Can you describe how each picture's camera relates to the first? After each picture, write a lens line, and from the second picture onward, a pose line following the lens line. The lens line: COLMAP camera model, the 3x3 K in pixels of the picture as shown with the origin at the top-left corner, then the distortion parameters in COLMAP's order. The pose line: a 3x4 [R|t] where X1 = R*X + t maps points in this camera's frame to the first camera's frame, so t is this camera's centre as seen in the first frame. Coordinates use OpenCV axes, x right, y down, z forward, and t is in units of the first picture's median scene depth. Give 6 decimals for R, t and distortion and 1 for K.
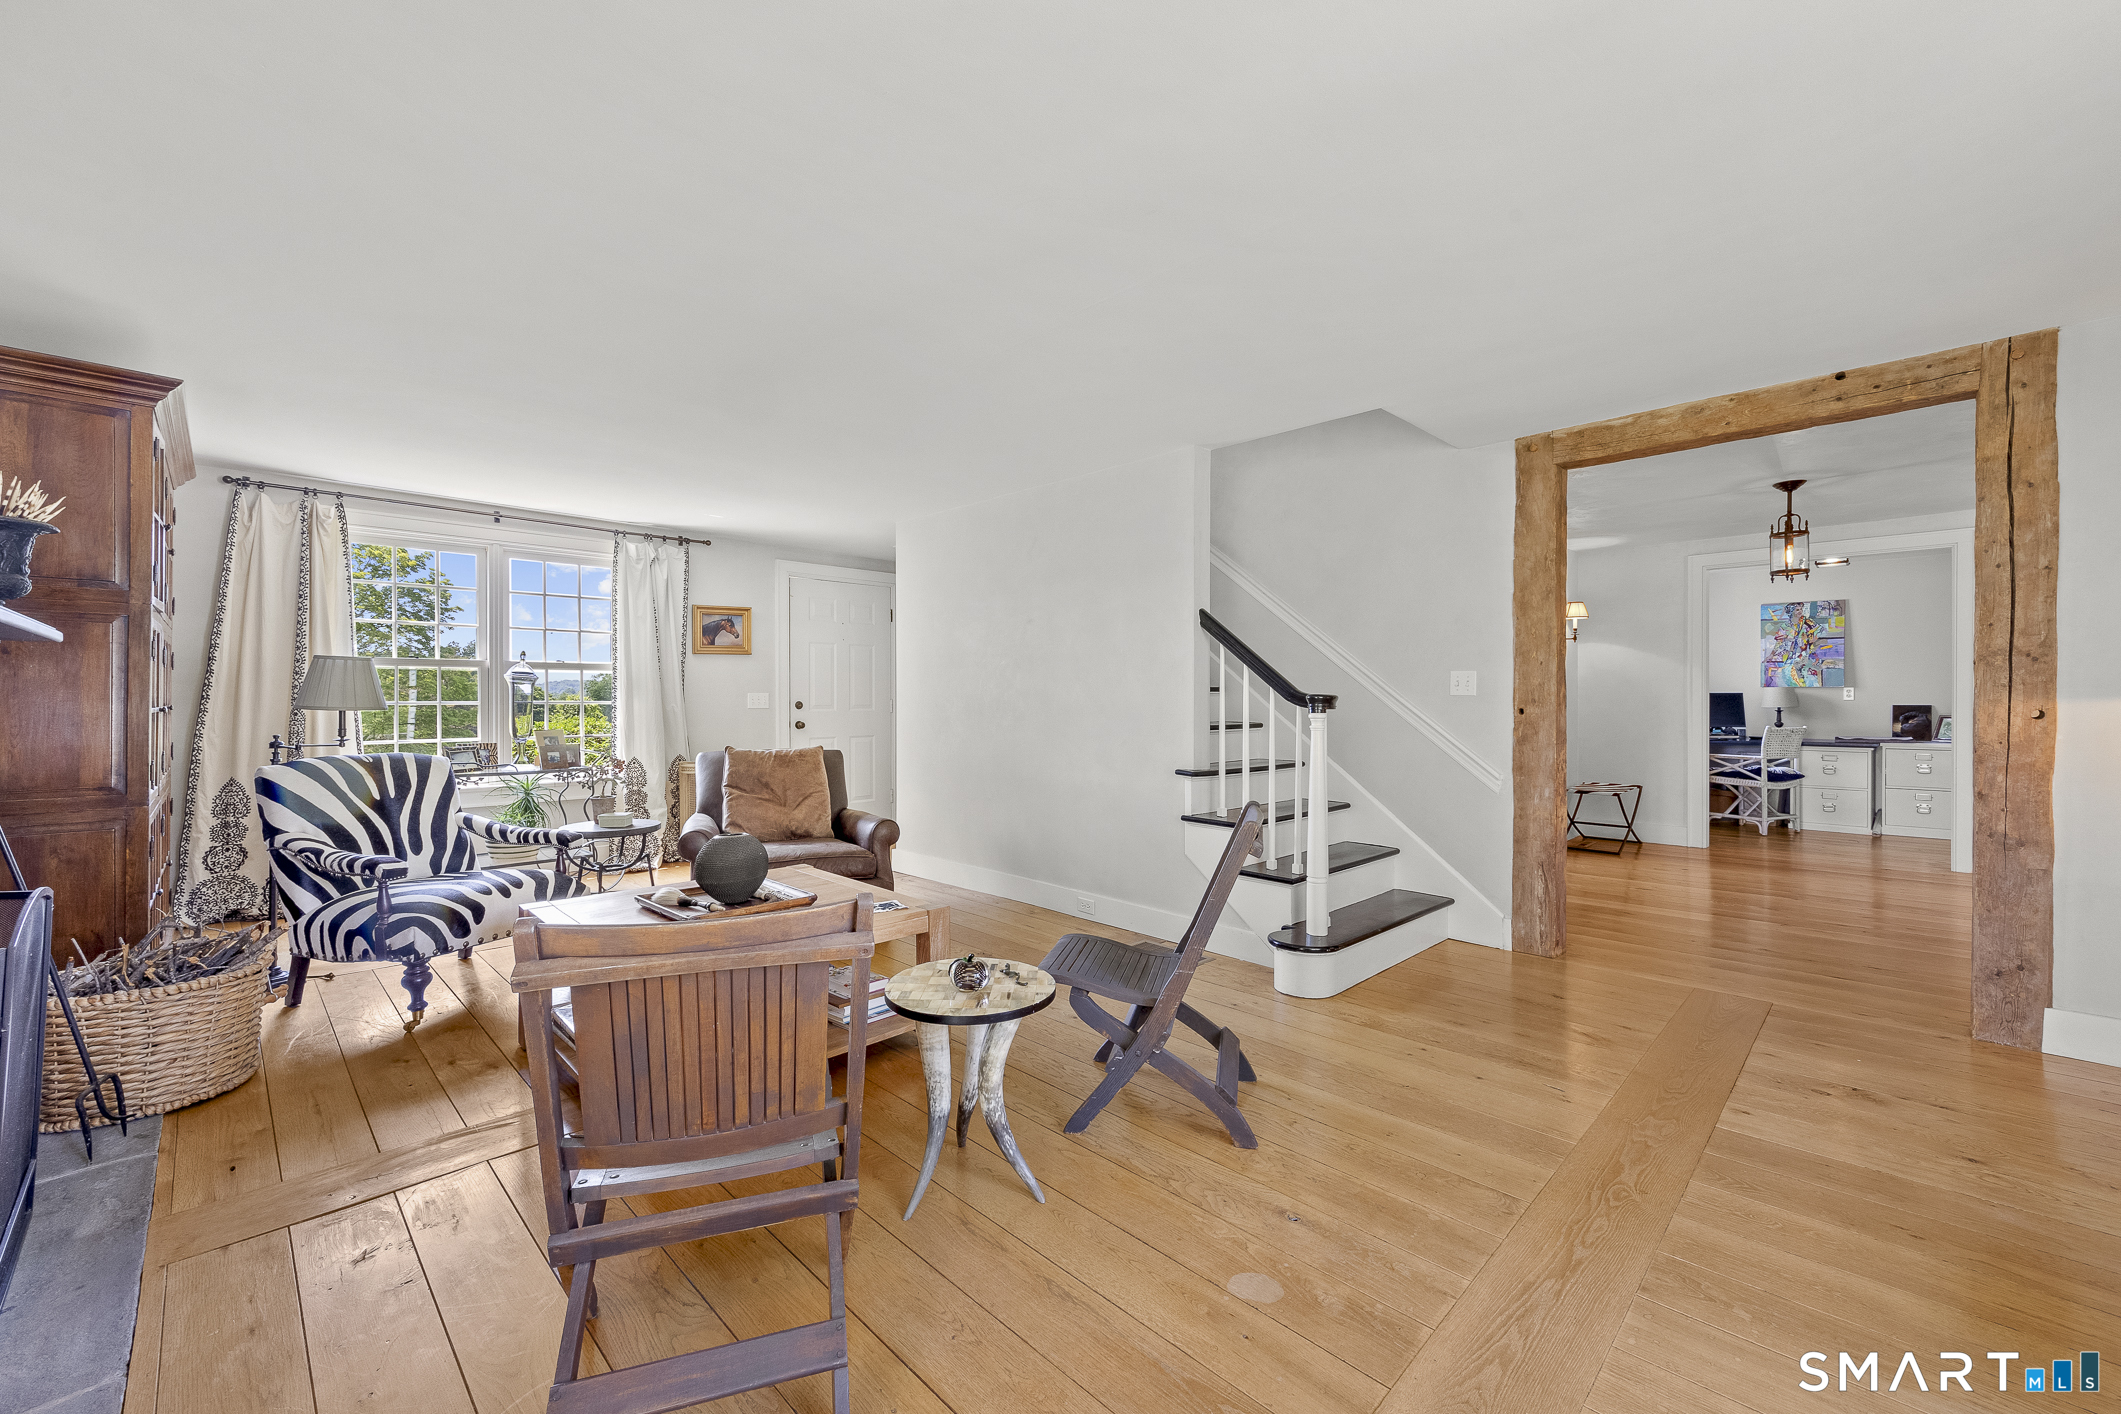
lens RADIAL K [[874.5, 0, 1062.8], [0, 874.5, 705.4], [0, 0, 1]] dist [-0.001826, -0.000185]
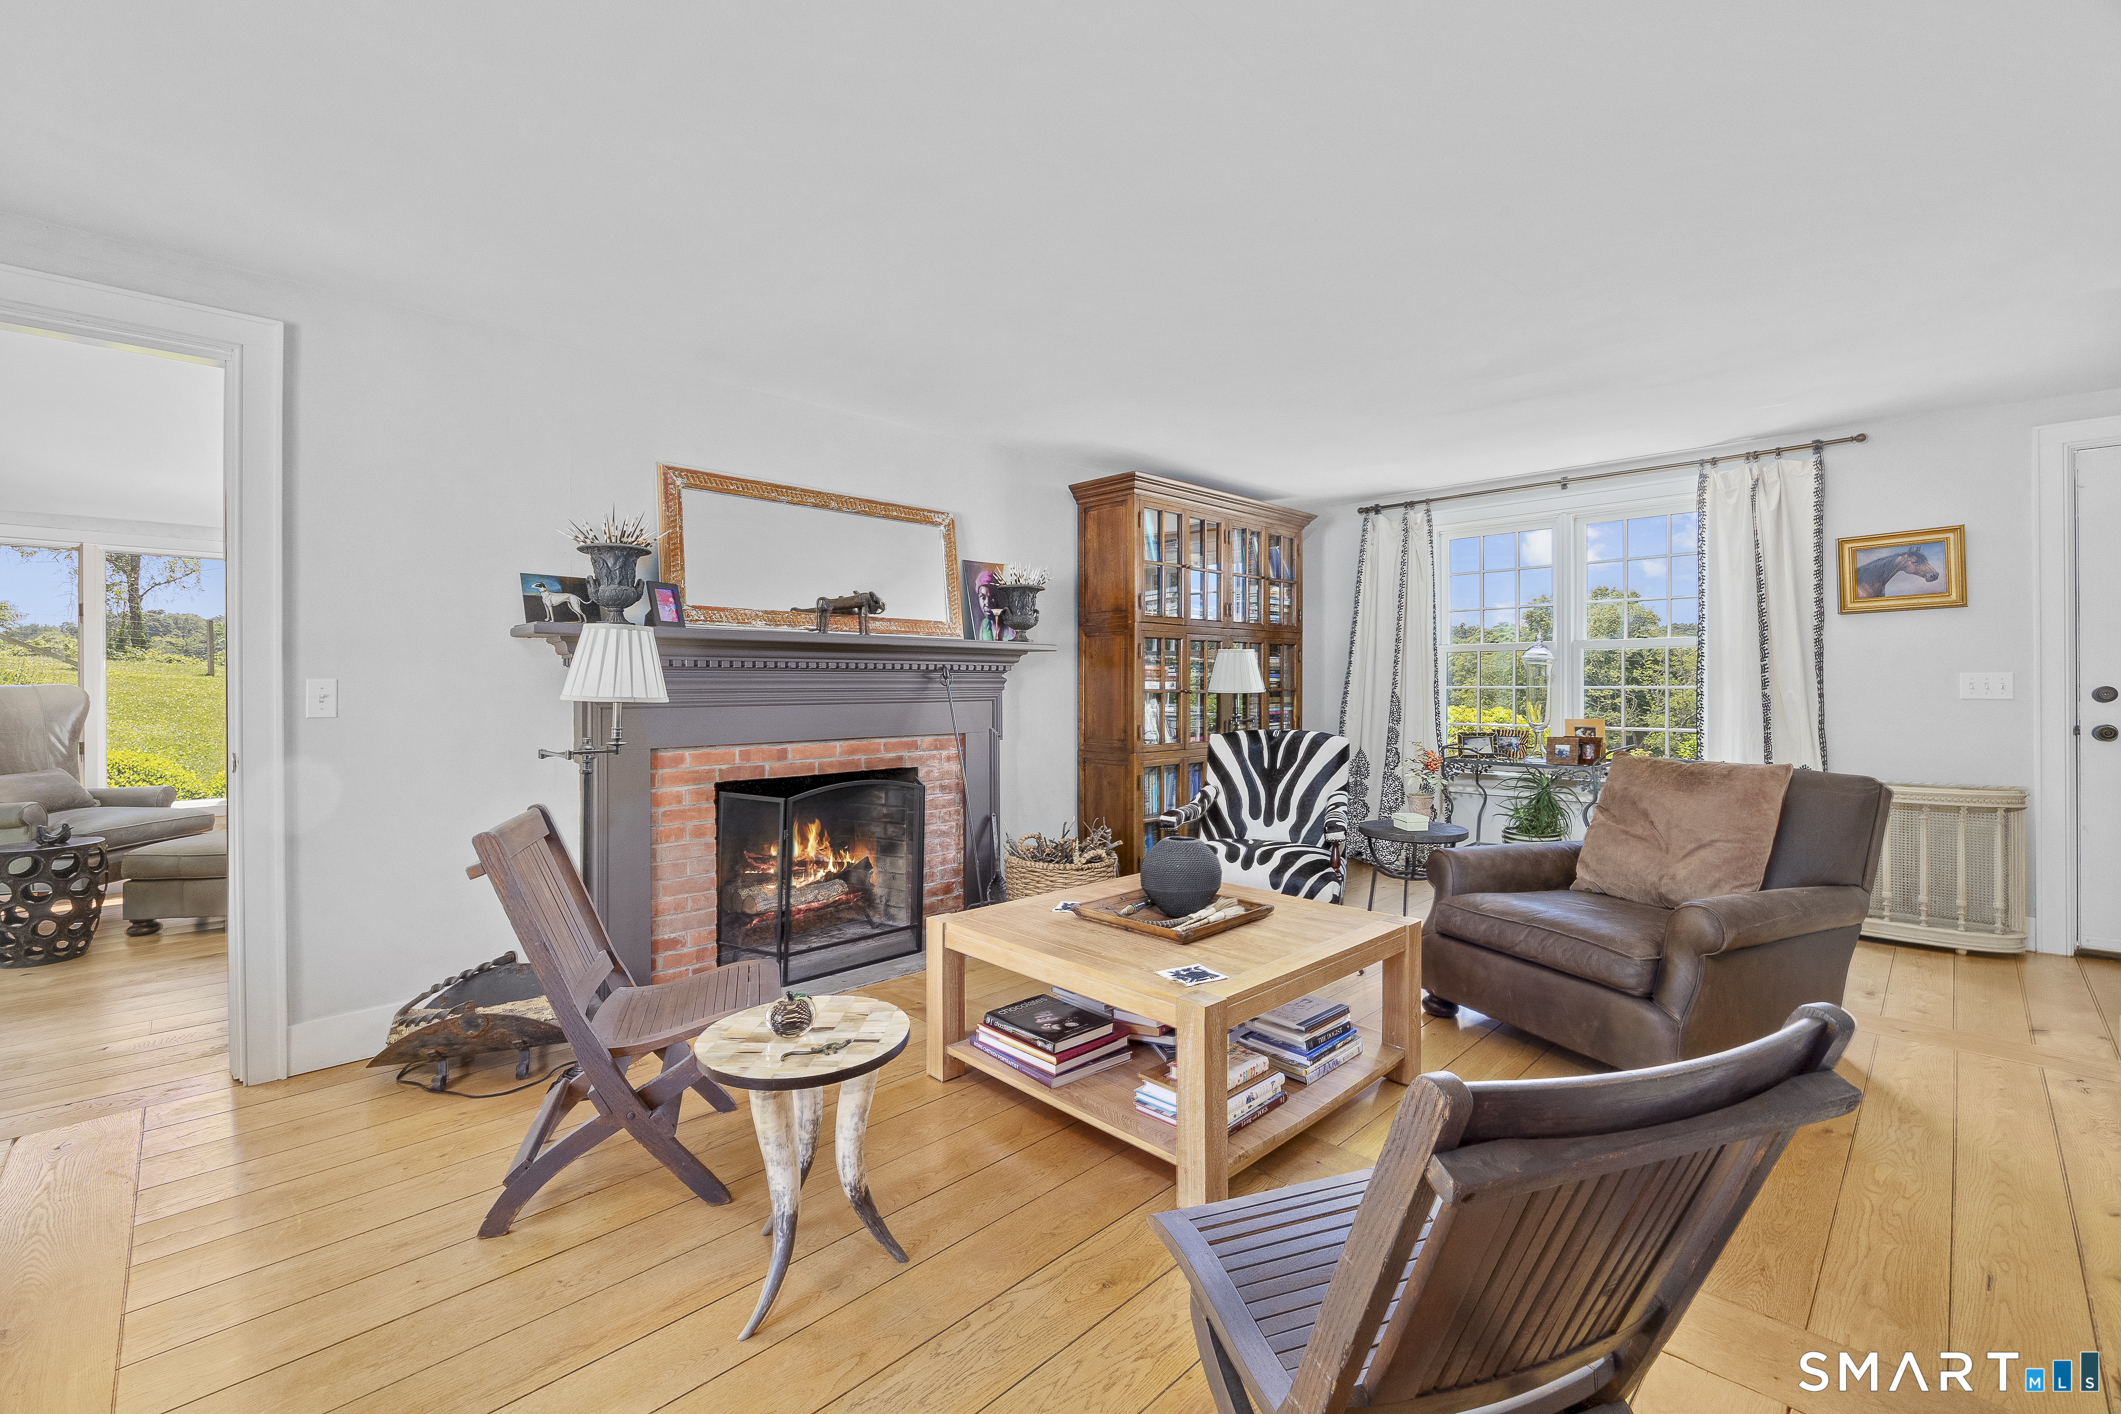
lens RADIAL K [[892.3, 0, 1058.3], [0, 892.3, 691.2], [0, 0, 1]] dist [0.000929, 0.000082]
pose [[-0.001233, 0.007432, -0.999972, 0.249593], [-0.005893, 0.999955, 0.007440, -0.002715], [0.999982, 0.005902, -0.001189, 0.423449]]
